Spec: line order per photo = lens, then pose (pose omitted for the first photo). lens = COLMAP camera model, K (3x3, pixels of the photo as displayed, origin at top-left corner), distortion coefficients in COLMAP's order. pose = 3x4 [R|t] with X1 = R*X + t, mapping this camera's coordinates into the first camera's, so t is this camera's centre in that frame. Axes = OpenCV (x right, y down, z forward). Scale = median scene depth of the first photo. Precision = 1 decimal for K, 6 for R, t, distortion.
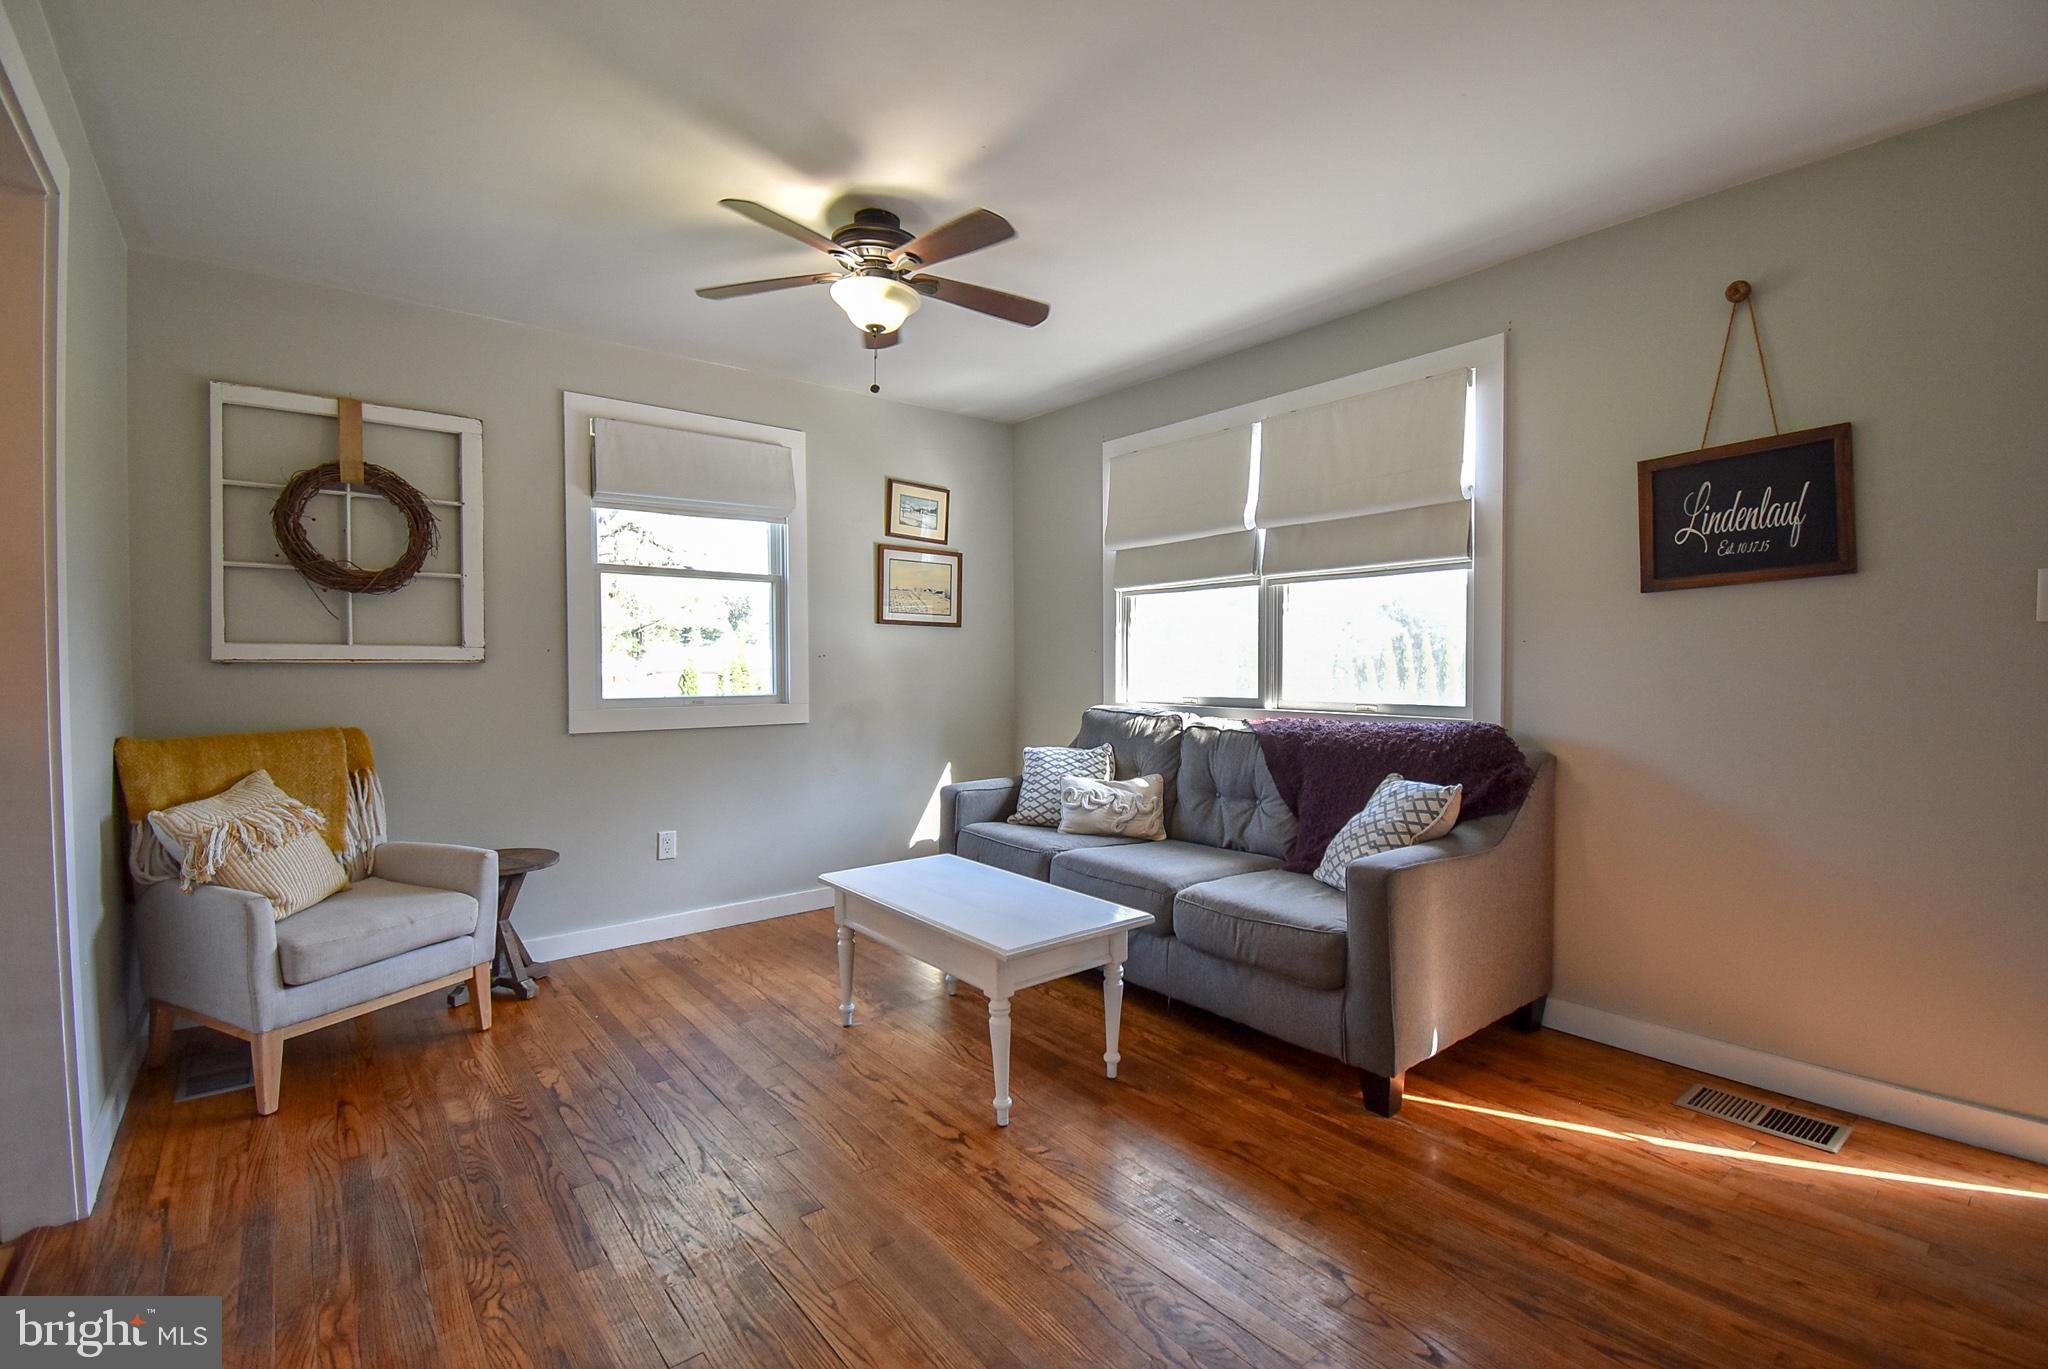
lens RADIAL K [[926.7, 0, 1024.0], [0, 926.7, 684.5], [0, 0, 1]] dist [-0.003691, -0.001152]
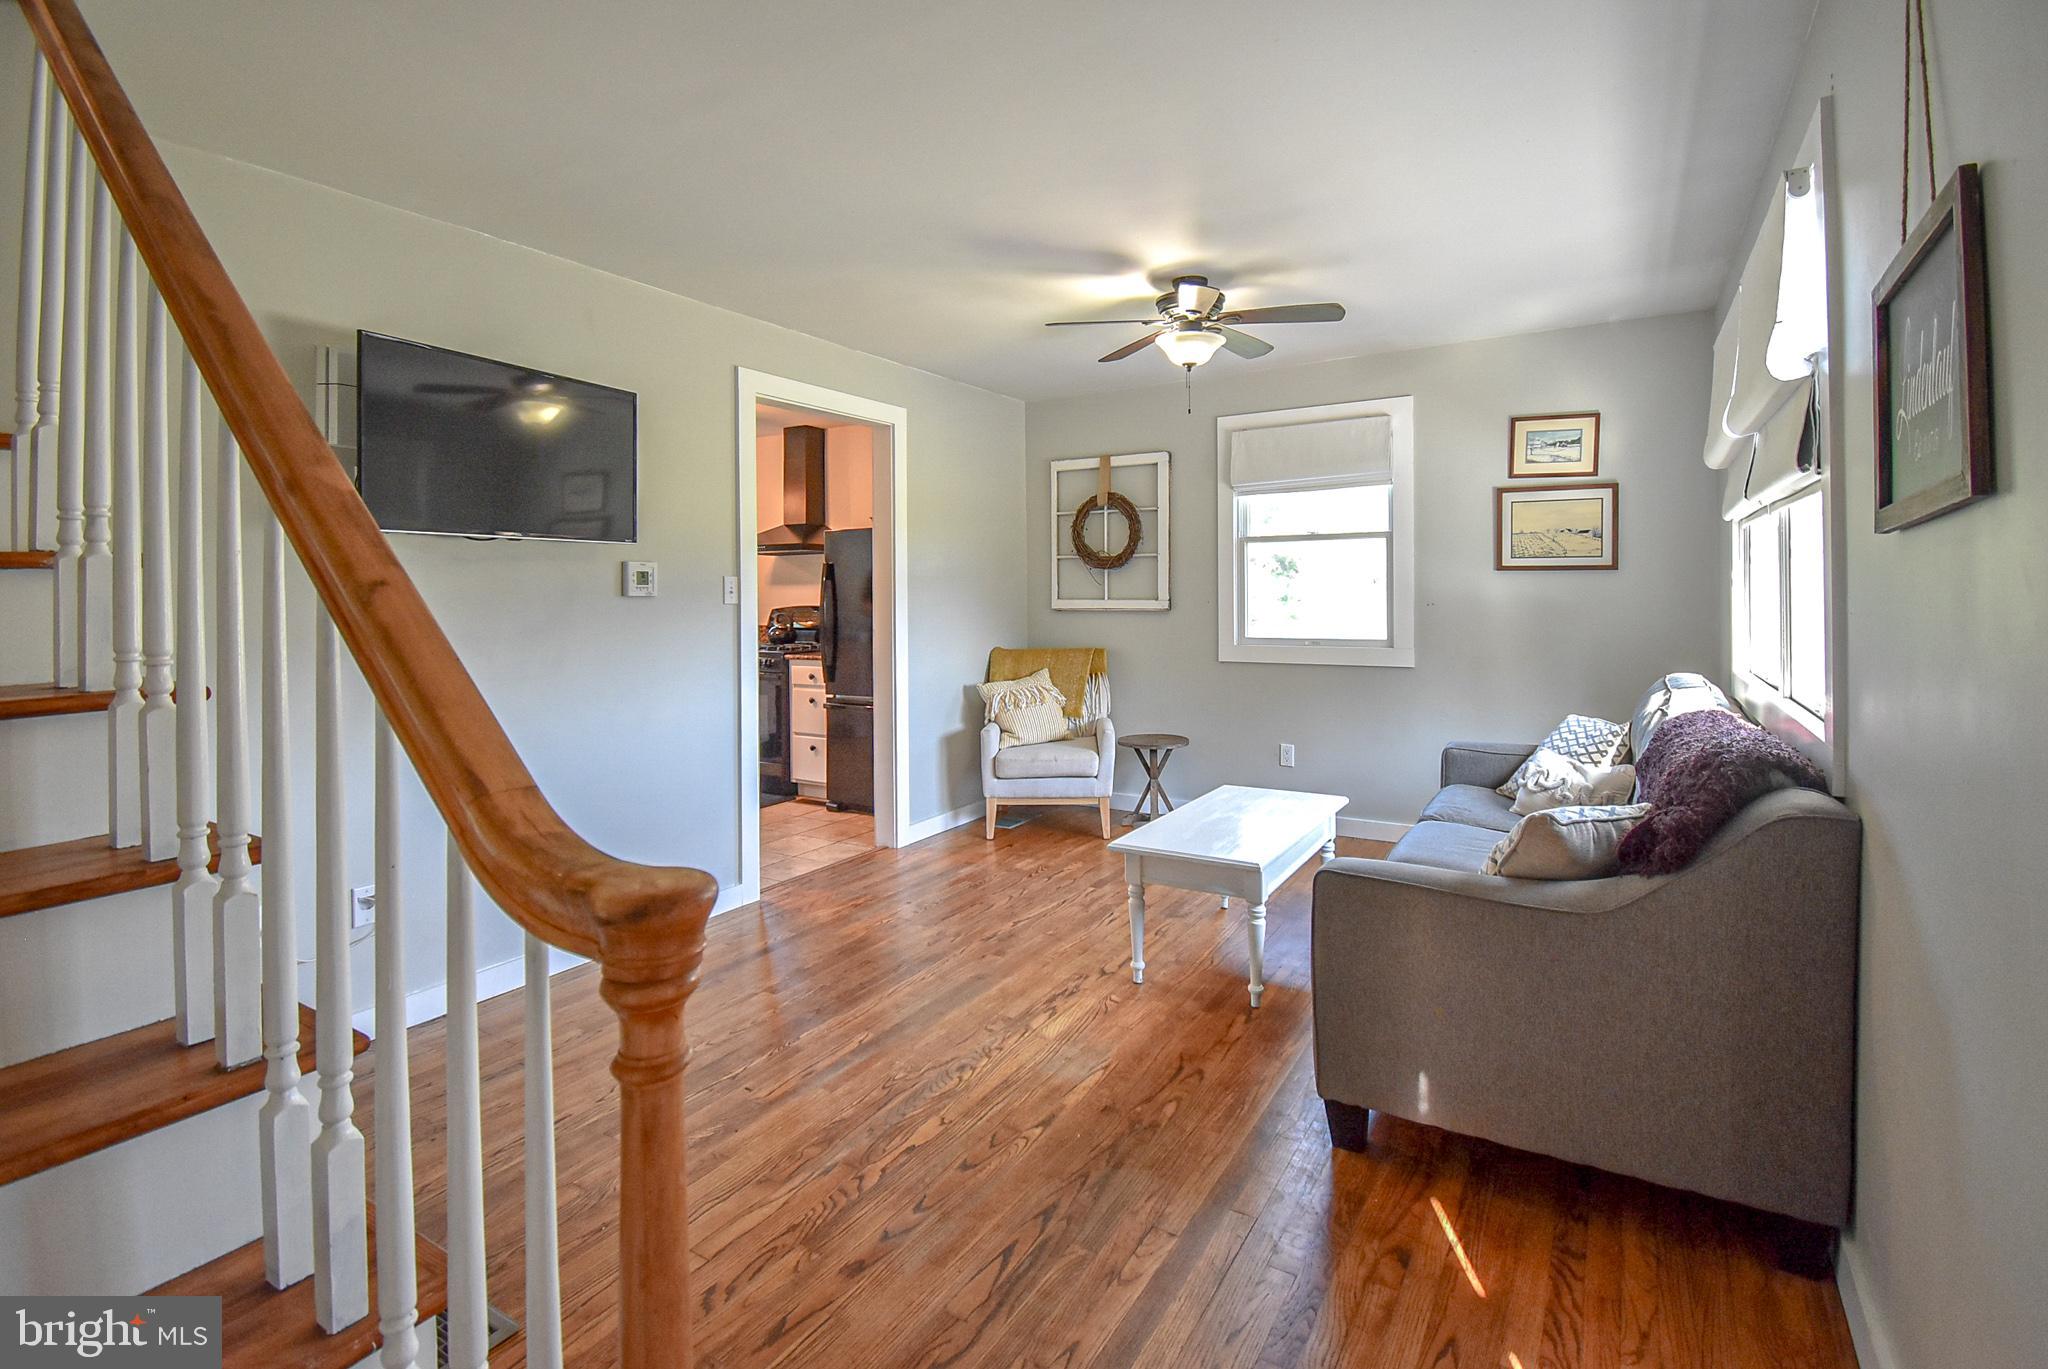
lens RADIAL K [[922.1, 0, 1028.2], [0, 922.1, 596.3], [0, 0, 1]] dist [-0.000341, -0.000208]
pose [[0.331384, 0.000244, -0.943496, 0.822677], [-0.010733, 0.999936, -0.003512, -0.041753], [0.943435, 0.011291, 0.331365, 0.303069]]
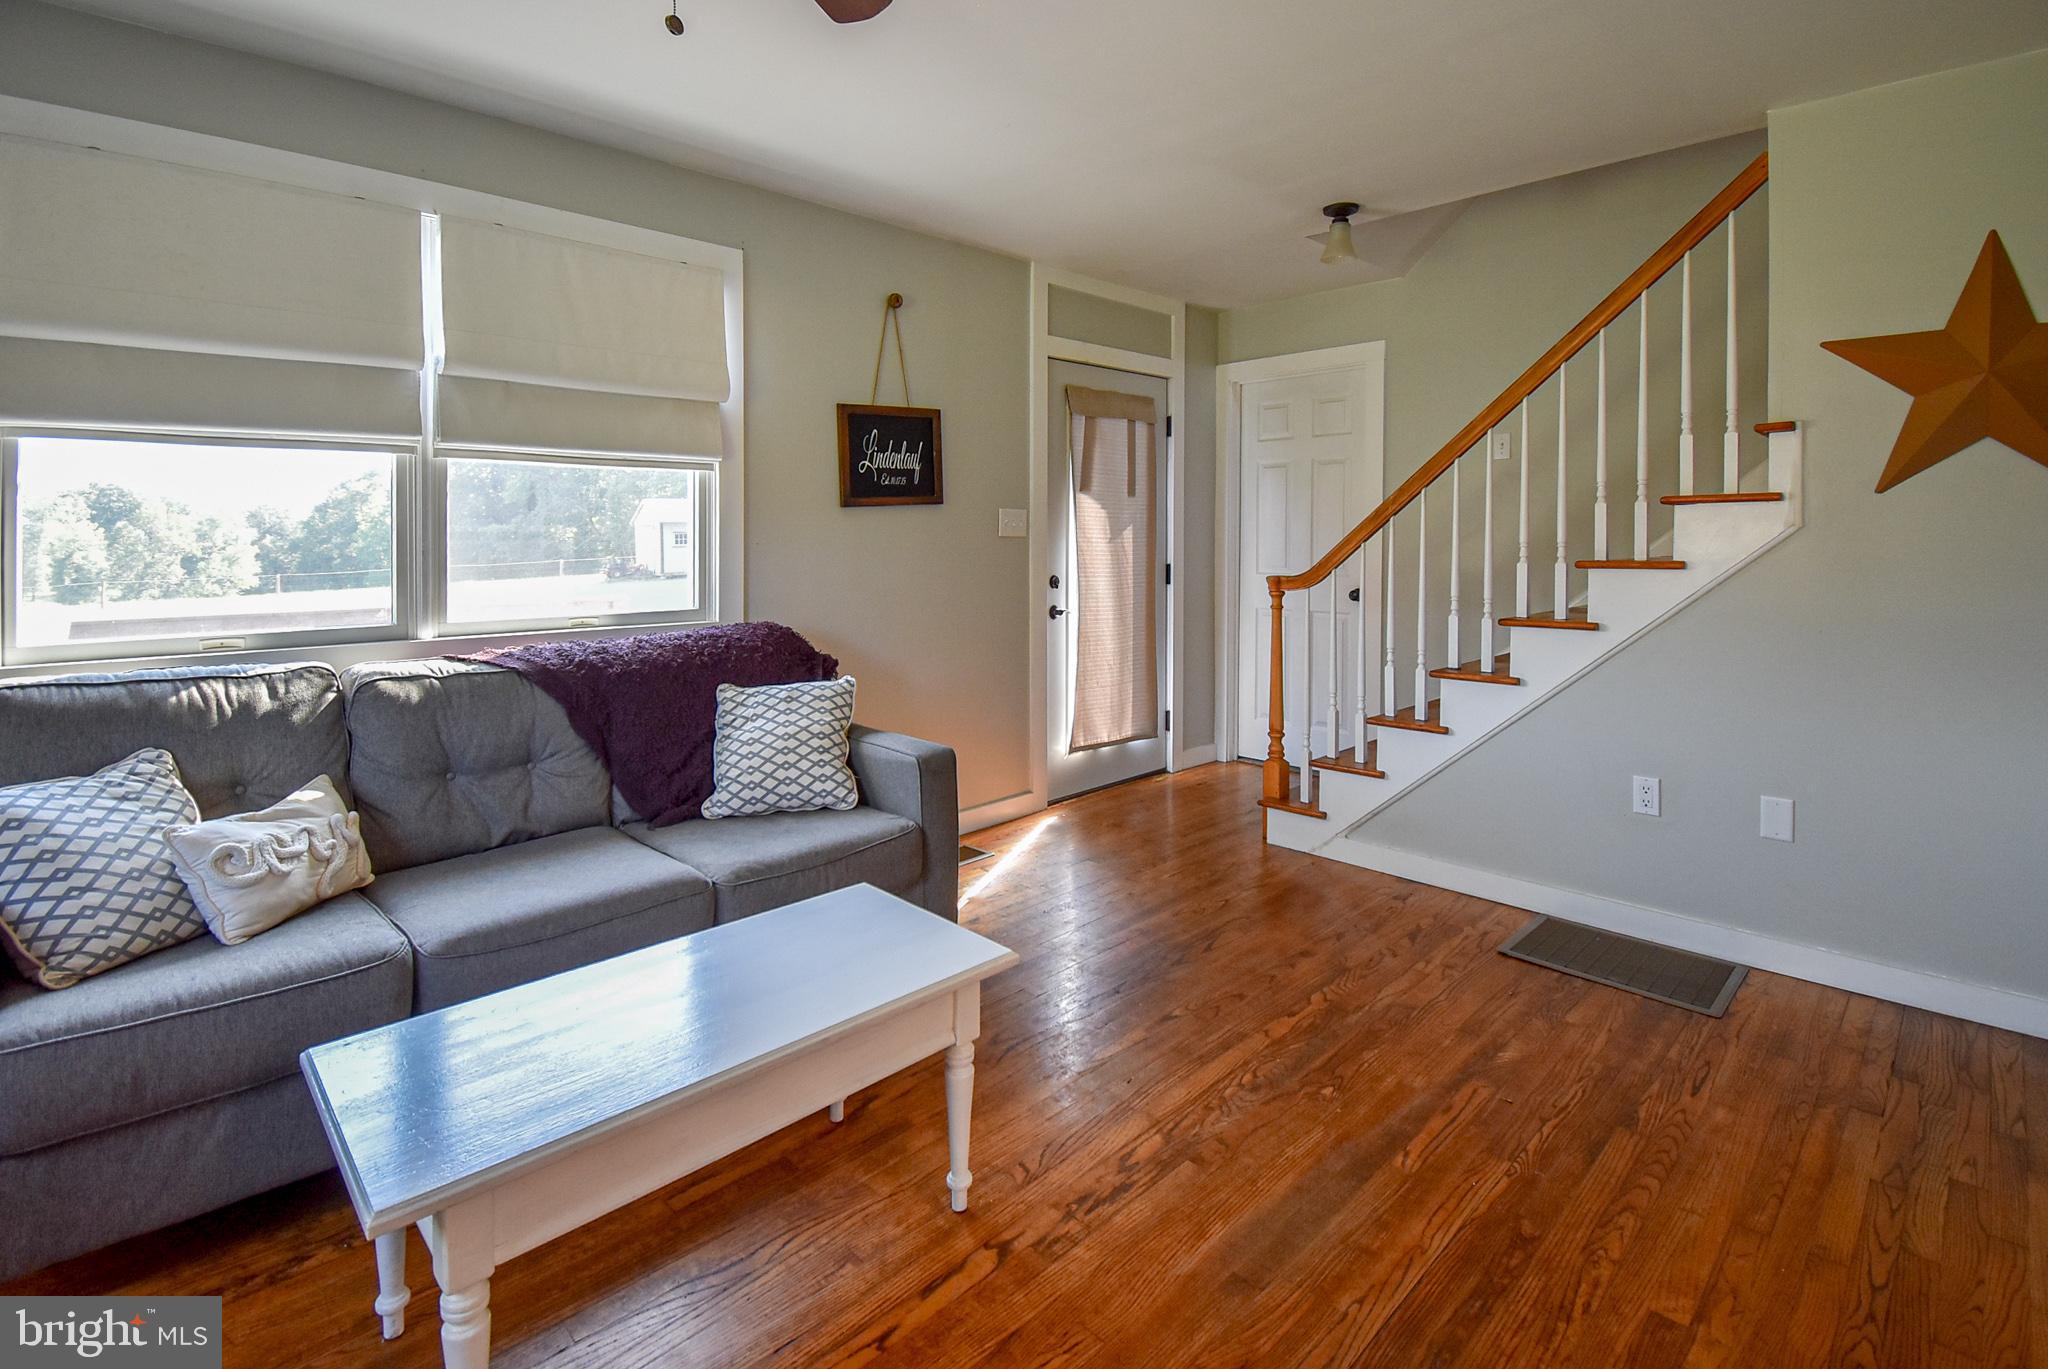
lens RADIAL K [[973.1, 0, 1053.3], [0, 973.1, 550.1], [0, 0, 1]] dist [0.002333, -0.000367]
pose [[-0.132383, -0.008638, 0.991161, -0.571276], [0.027048, 0.999558, 0.012324, -0.039649], [-0.990830, 0.028440, -0.132091, 0.728240]]
